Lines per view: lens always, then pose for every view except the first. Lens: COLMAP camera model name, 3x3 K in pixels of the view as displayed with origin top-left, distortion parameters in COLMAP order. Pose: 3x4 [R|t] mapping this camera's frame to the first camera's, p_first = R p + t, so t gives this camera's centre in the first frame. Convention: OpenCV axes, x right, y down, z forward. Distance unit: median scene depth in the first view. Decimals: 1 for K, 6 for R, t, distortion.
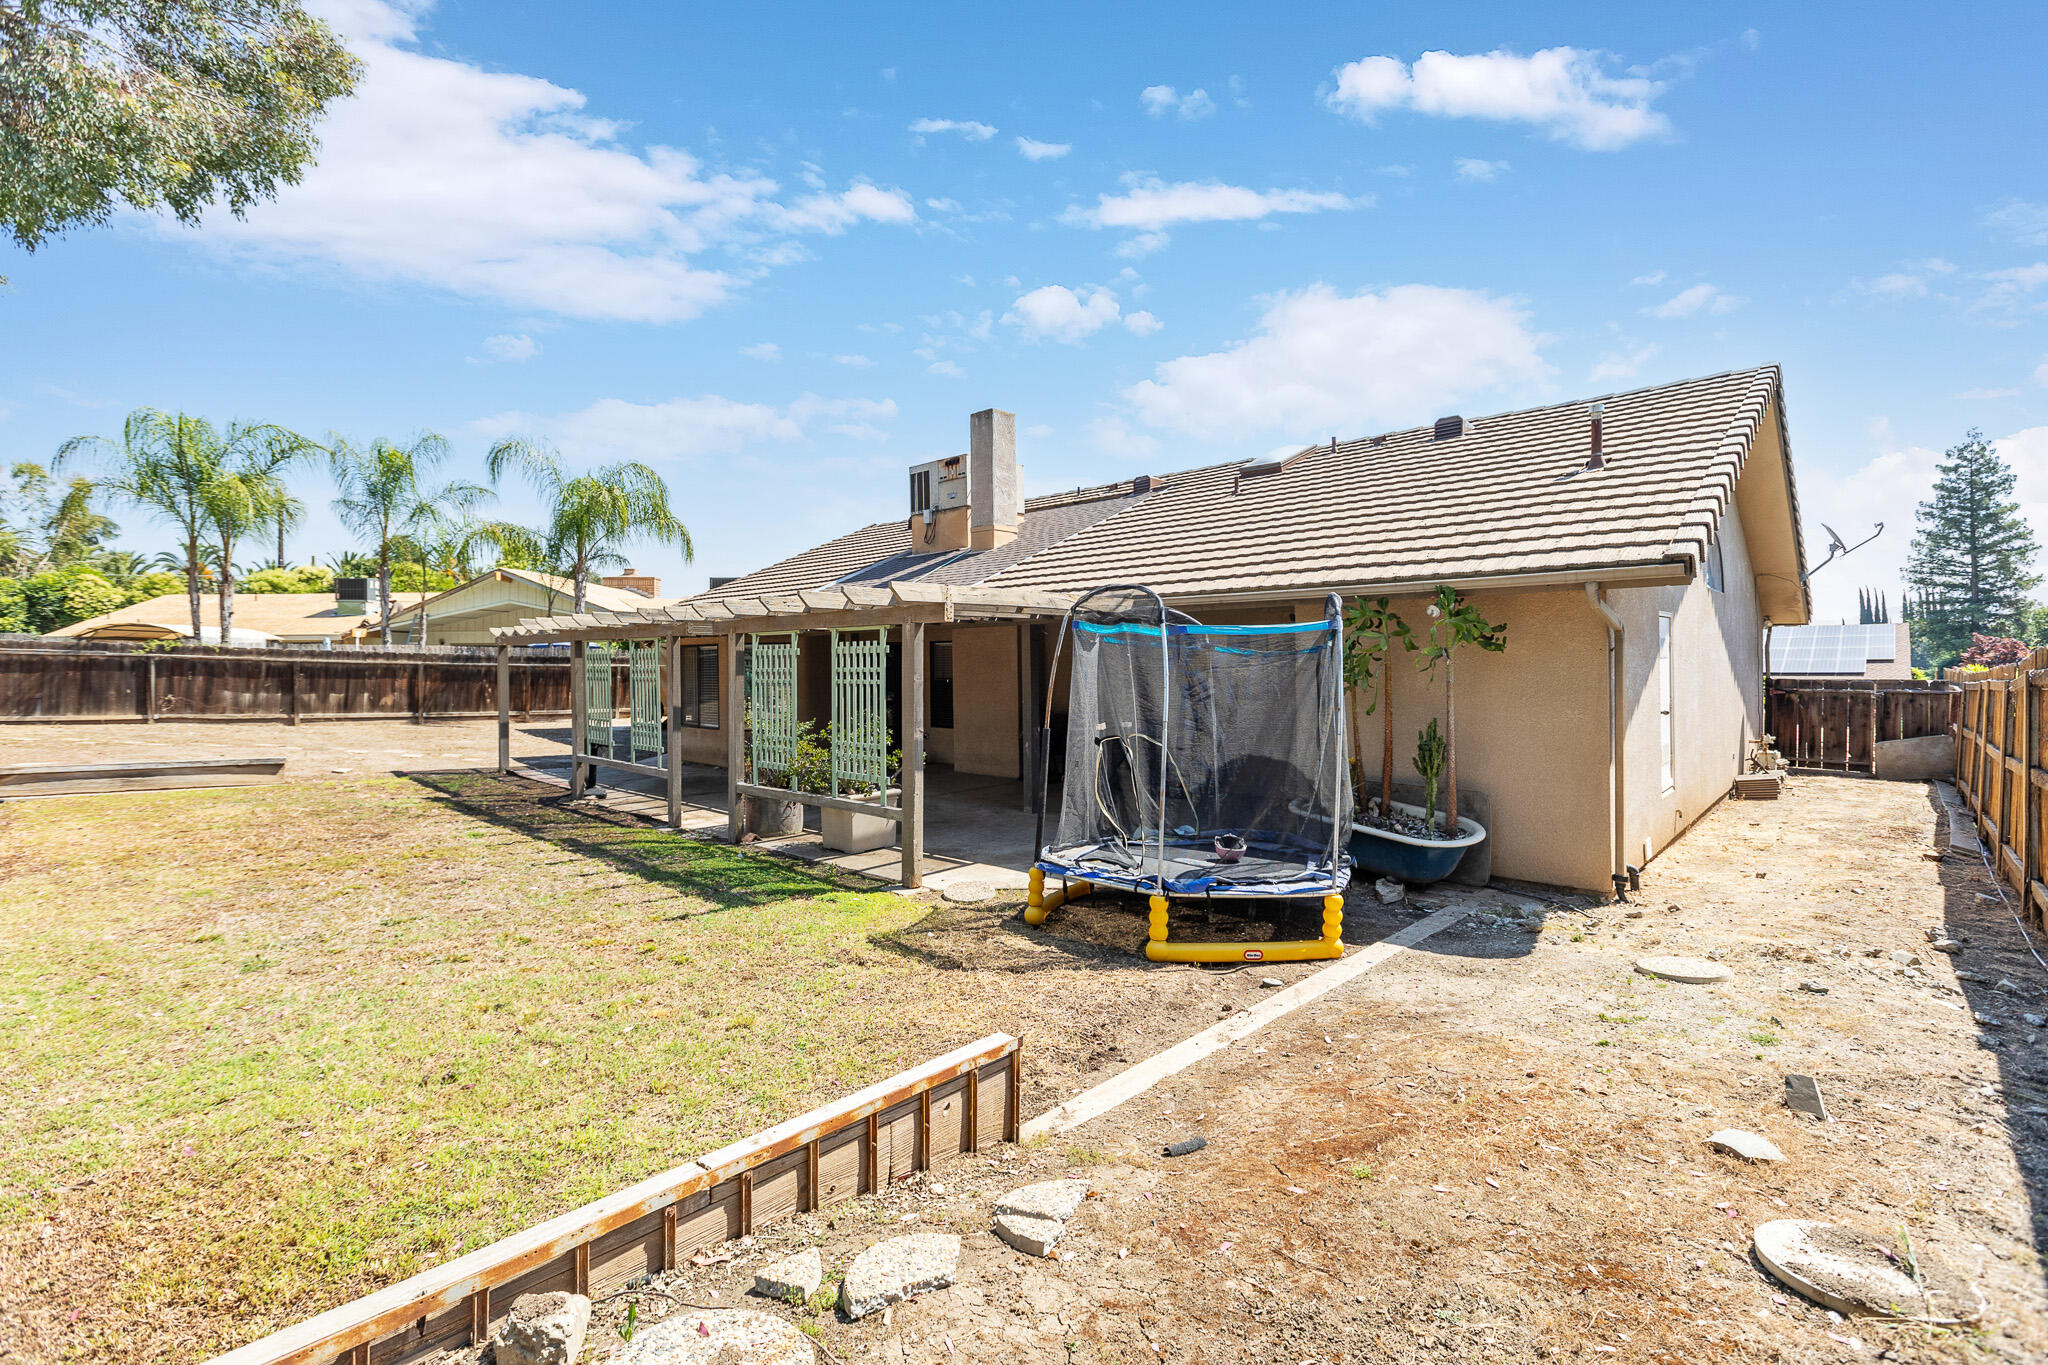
lens RADIAL K [[916.2, 0, 1030.4], [0, 916.2, 658.2], [0, 0, 1]] dist [0.001774, 0.000508]
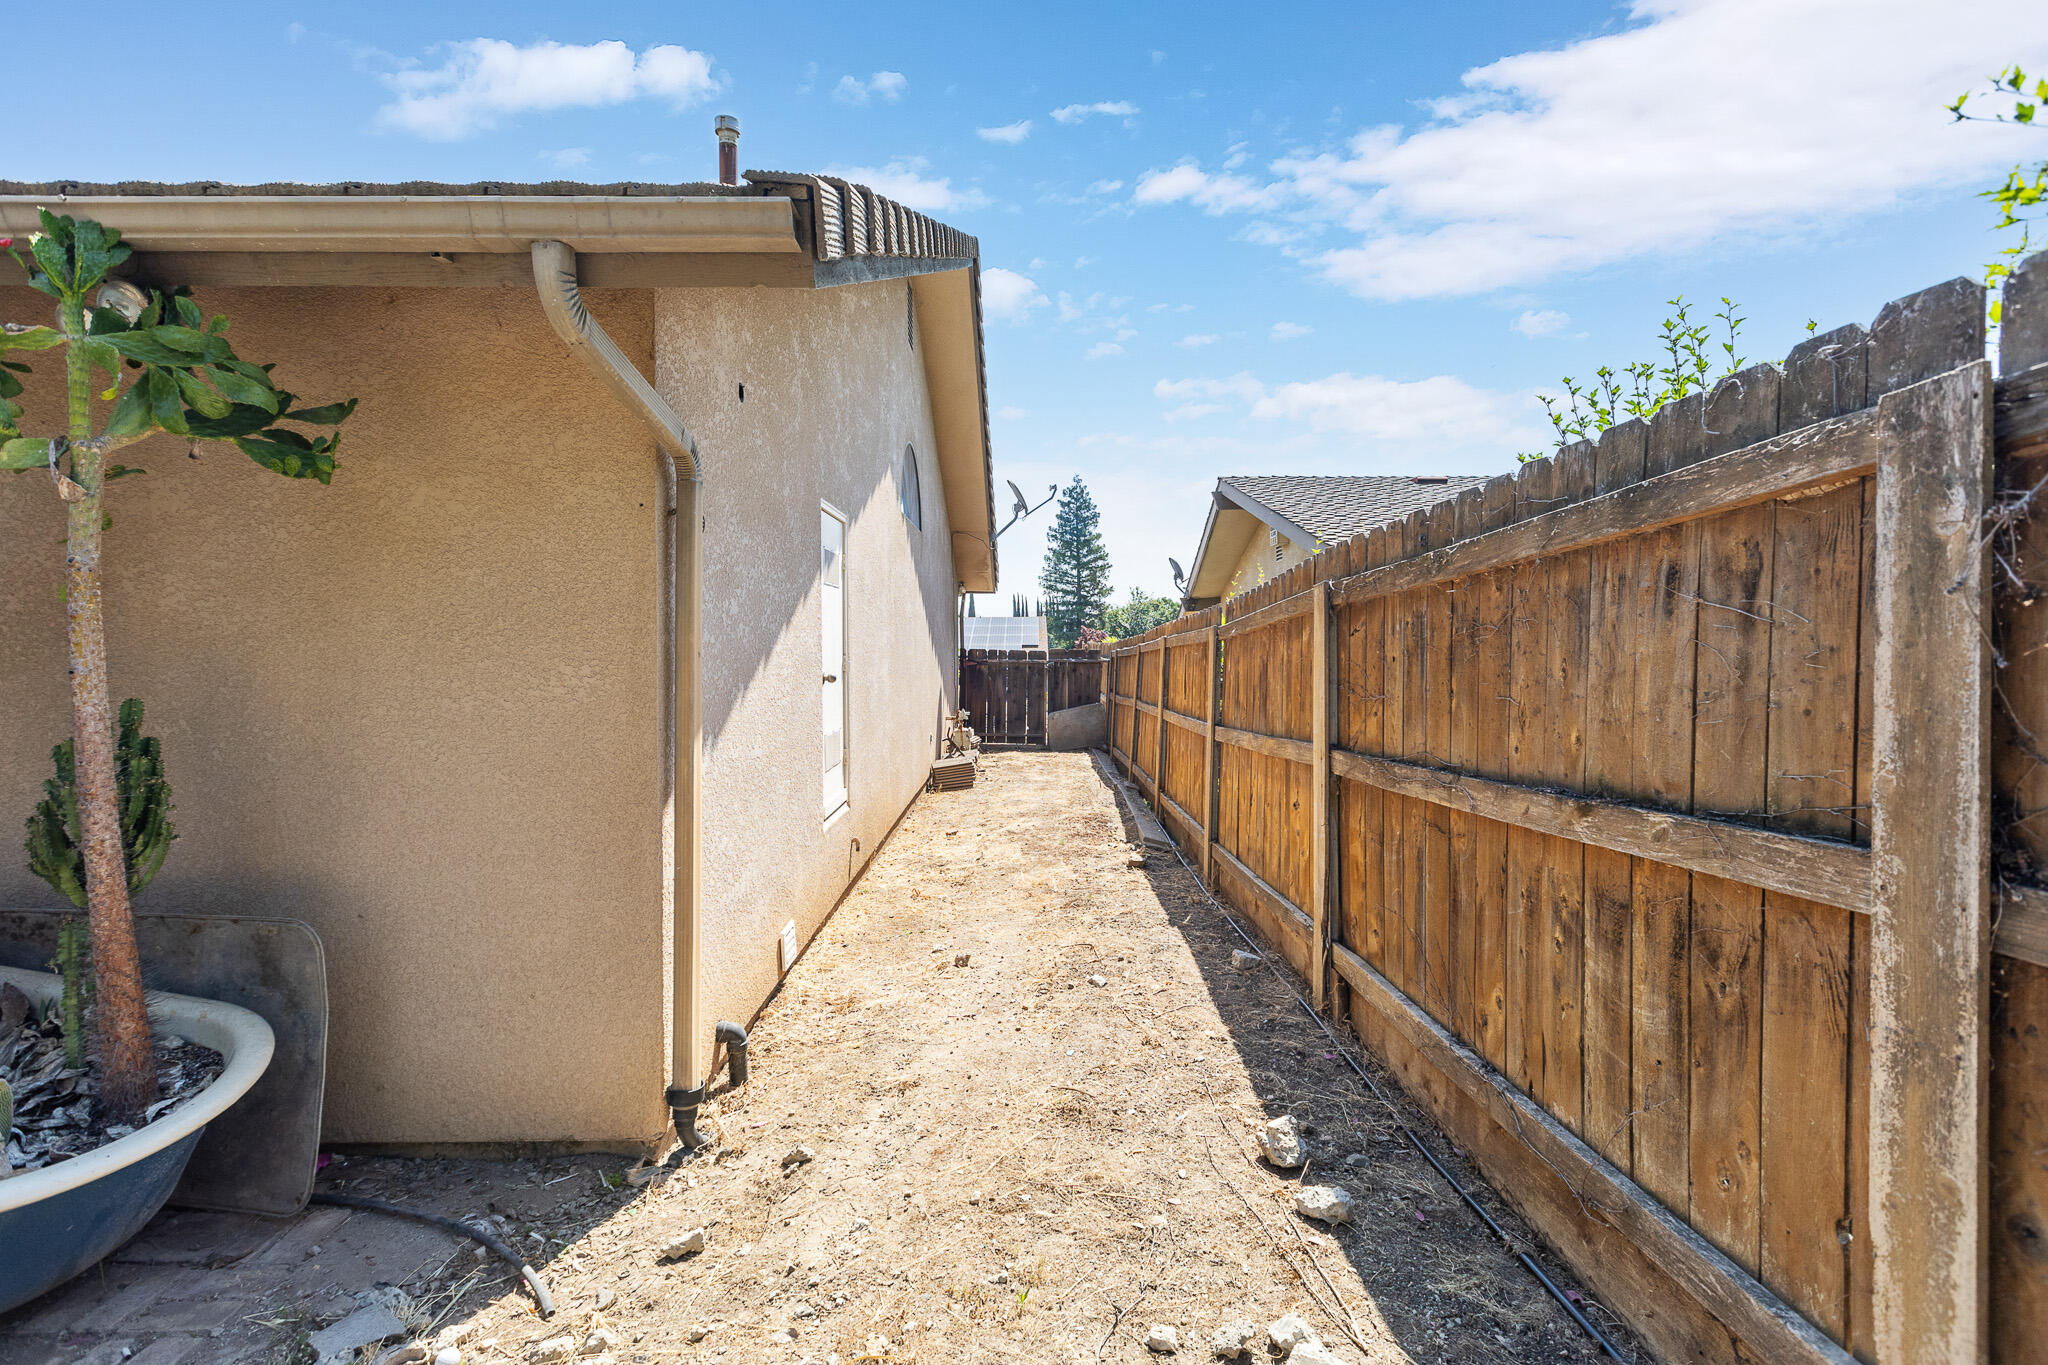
lens RADIAL K [[916.2, 0, 1030.4], [0, 916.2, 658.2], [0, 0, 1]] dist [0.001774, 0.000508]
pose [[0.727160, -0.003072, 0.686461, 0.247882], [-0.003769, 0.999957, 0.008468, 0.026139], [-0.686457, -0.008745, 0.727118, 0.316961]]
